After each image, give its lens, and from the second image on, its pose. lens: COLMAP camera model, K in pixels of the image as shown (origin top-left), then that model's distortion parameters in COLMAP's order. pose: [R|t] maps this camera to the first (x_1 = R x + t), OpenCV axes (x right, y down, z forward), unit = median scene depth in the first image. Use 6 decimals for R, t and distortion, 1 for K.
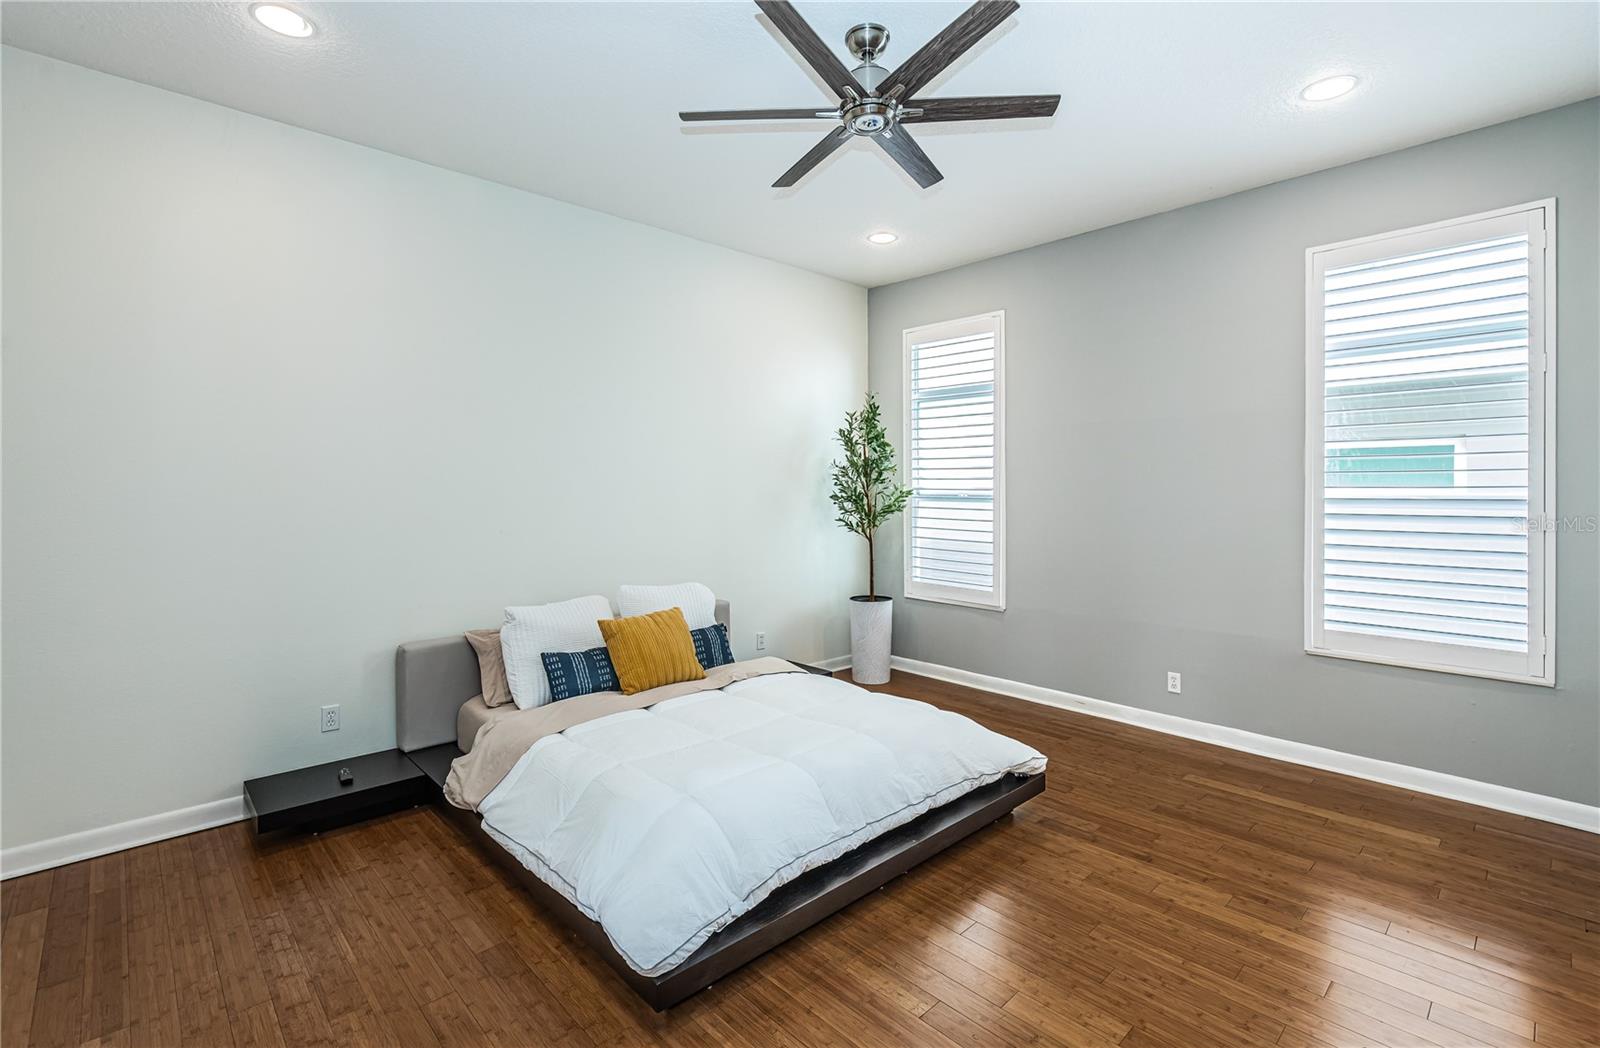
lens RADIAL K [[724.0, 0, 809.2], [0, 724.0, 482.6], [0, 0, 1]] dist [0.003645, -0.000695]
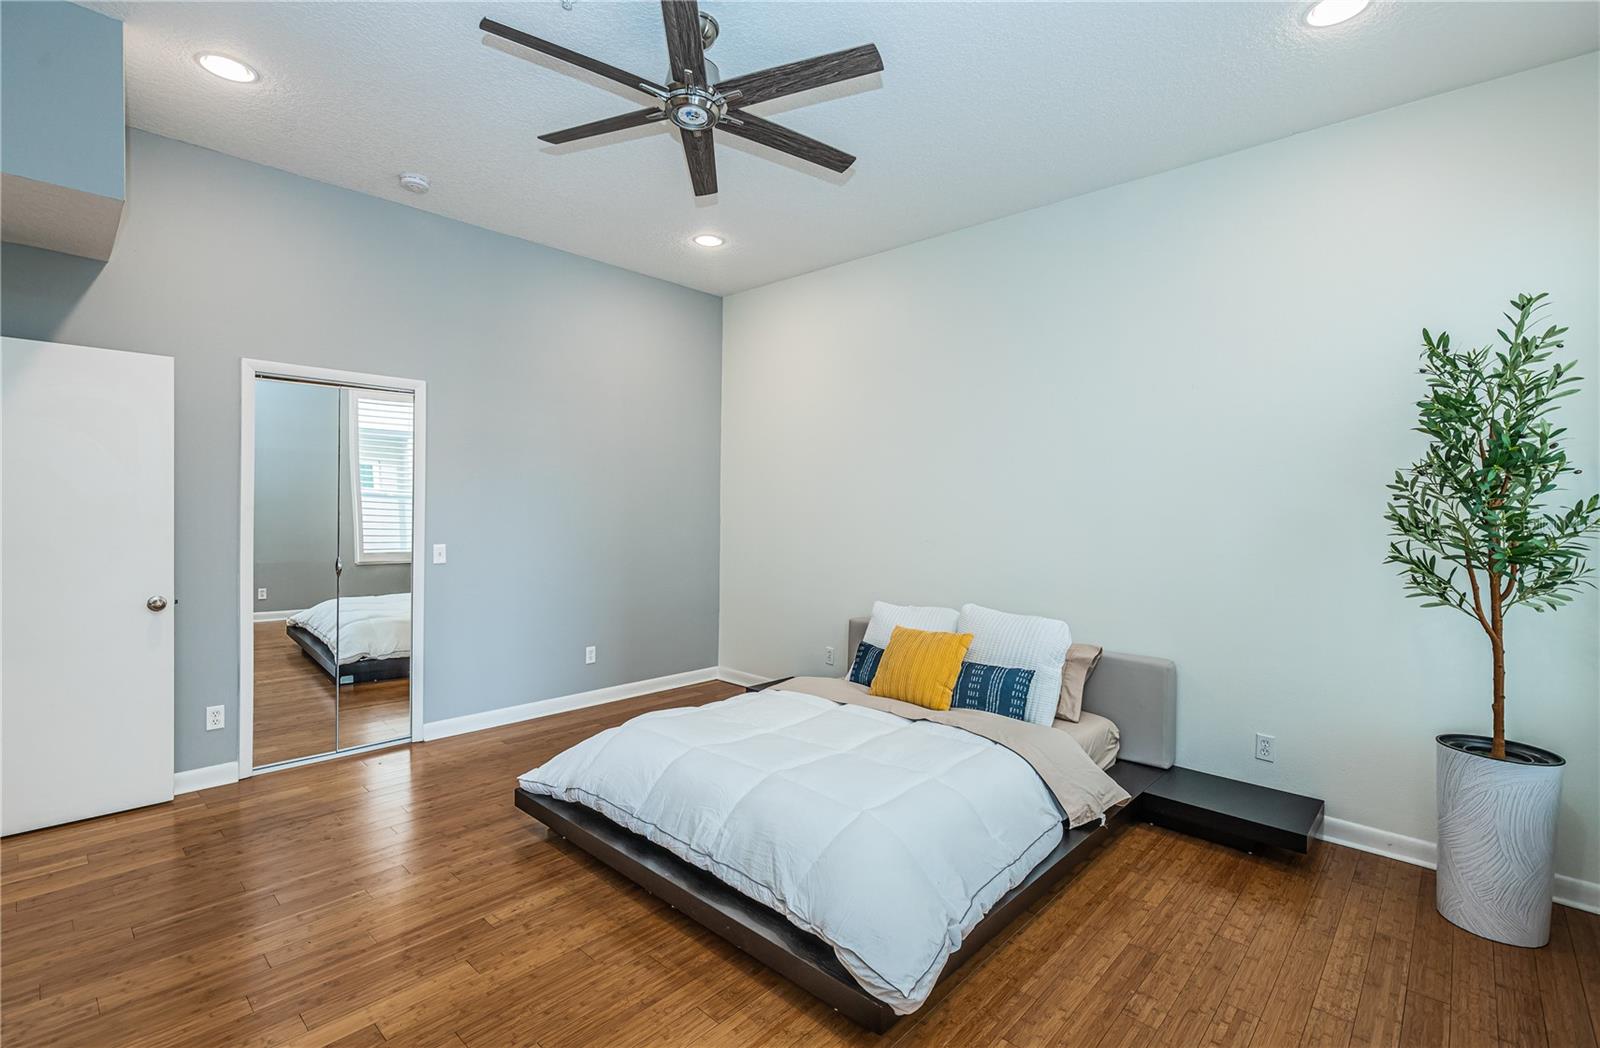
lens RADIAL K [[724.0, 0, 809.4], [0, 724.0, 511.1], [0, 0, 1]] dist [0.003645, -0.000695]
pose [[0.066979, 0.007445, -0.997727, 0.770674], [-0.006851, 0.999952, 0.007002, 0.013019], [0.997731, 0.006367, 0.067027, 0.793686]]
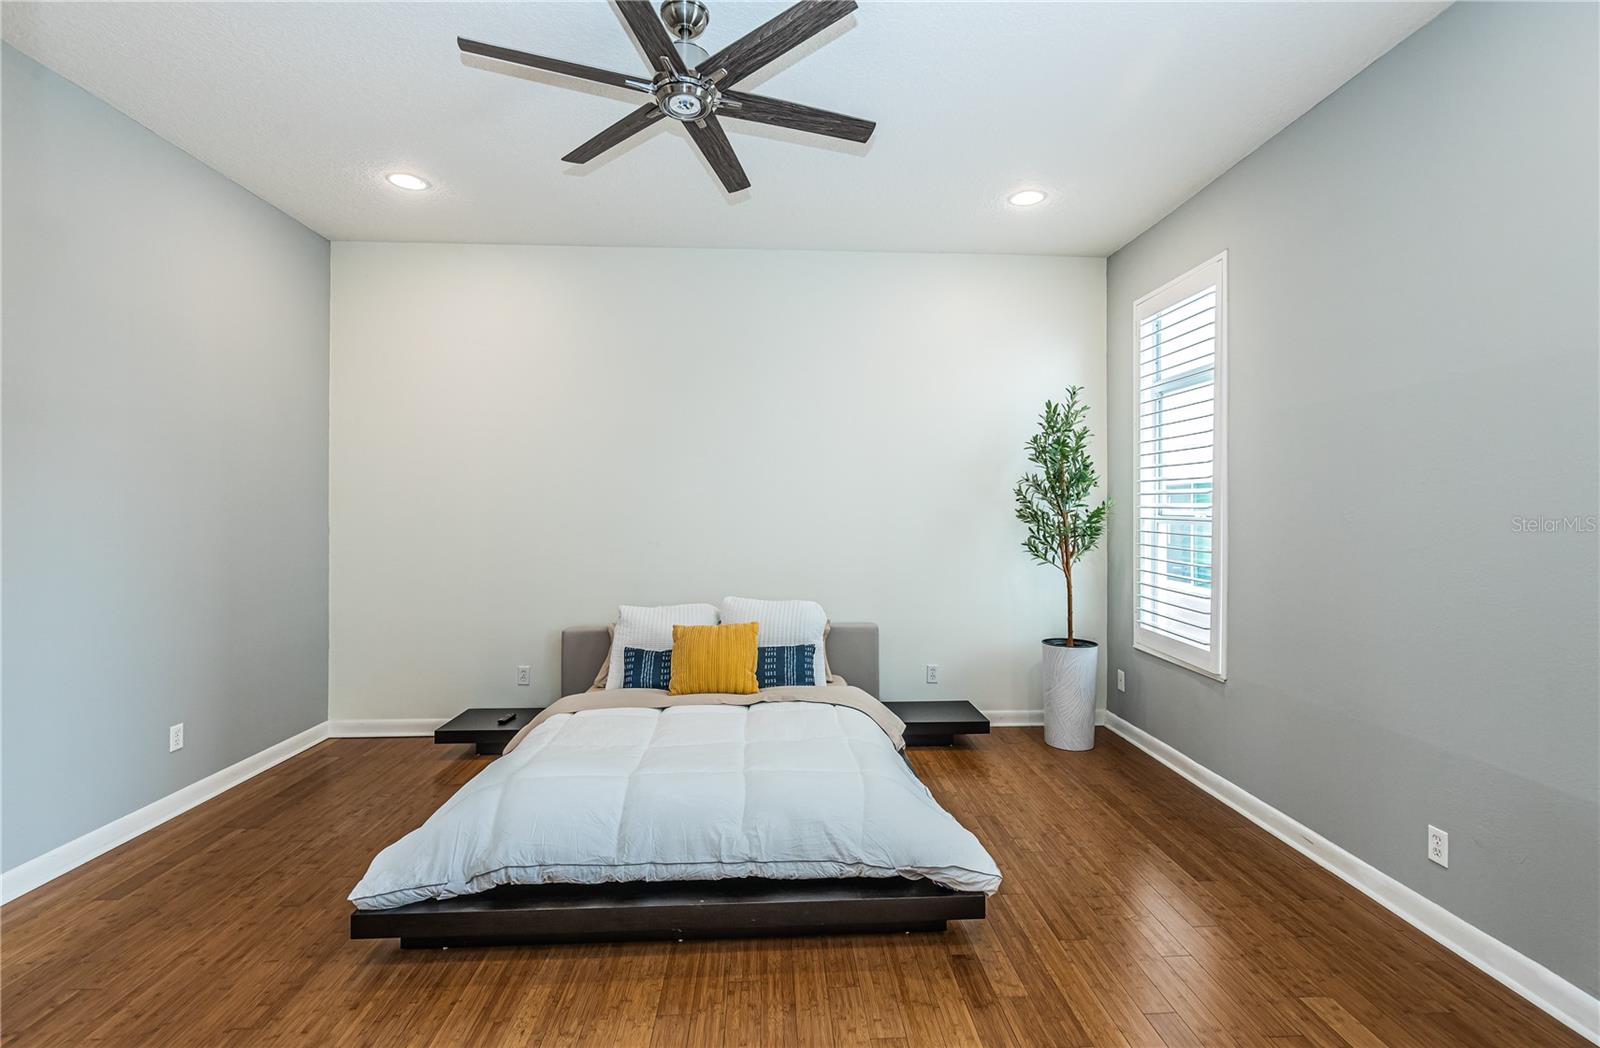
lens RADIAL K [[724.0, 0, 811.1], [0, 724.0, 501.0], [0, 0, 1]] dist [0.003645, -0.000695]
pose [[0.762625, -0.008414, -0.646786, 0.583558], [0.004239, 0.999959, -0.008011, 0.010090], [0.646826, 0.003368, 0.762630, 0.290955]]
